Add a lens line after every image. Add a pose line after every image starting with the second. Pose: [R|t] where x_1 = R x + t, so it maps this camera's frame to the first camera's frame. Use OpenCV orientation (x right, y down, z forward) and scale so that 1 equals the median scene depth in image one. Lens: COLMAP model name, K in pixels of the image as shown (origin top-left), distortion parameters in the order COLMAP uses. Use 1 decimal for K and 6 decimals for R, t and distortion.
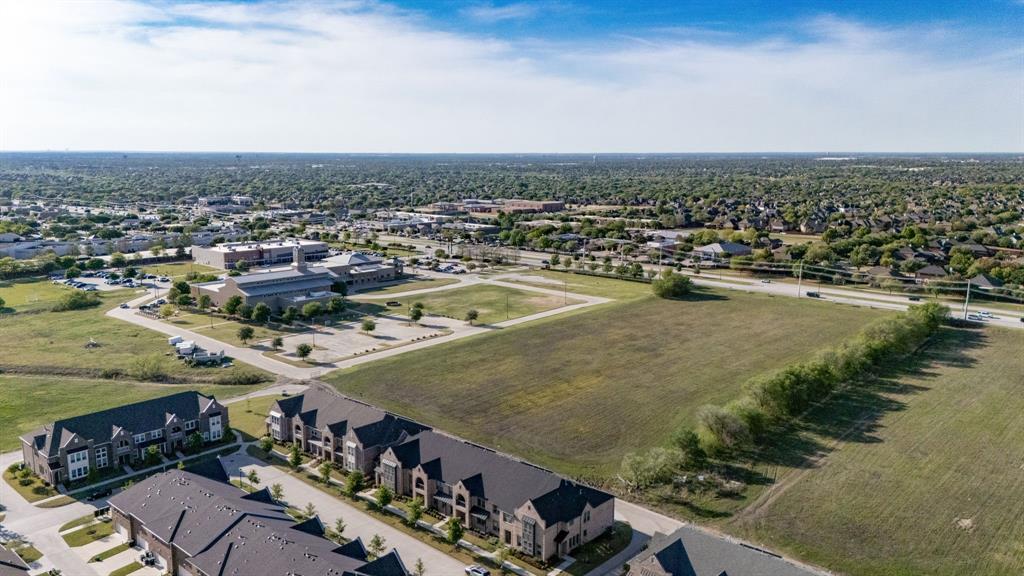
lens RADIAL K [[755.3, 0, 512.0], [0, 755.3, 288.0], [0, 0, 1]] dist [0.004292, 0.001174]
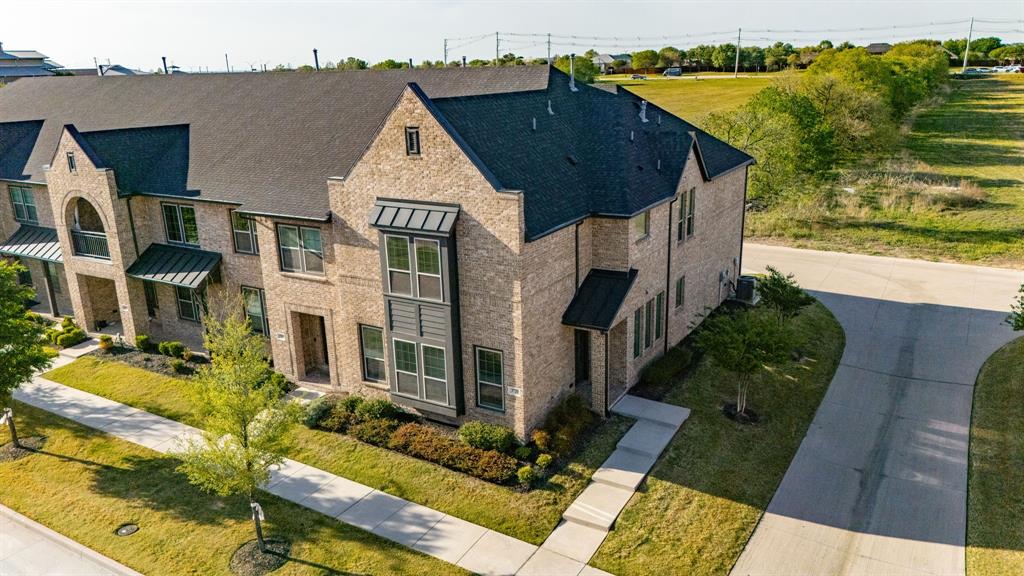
lens RADIAL K [[755.3, 0, 512.0], [0, 755.3, 288.0], [0, 0, 1]] dist [0.004292, 0.001174]
pose [[0.977650, -0.083346, 0.193014, 0.009169], [0.060292, 0.990649, 0.122388, 0.299155], [-0.201410, -0.108015, 0.973533, 0.816319]]
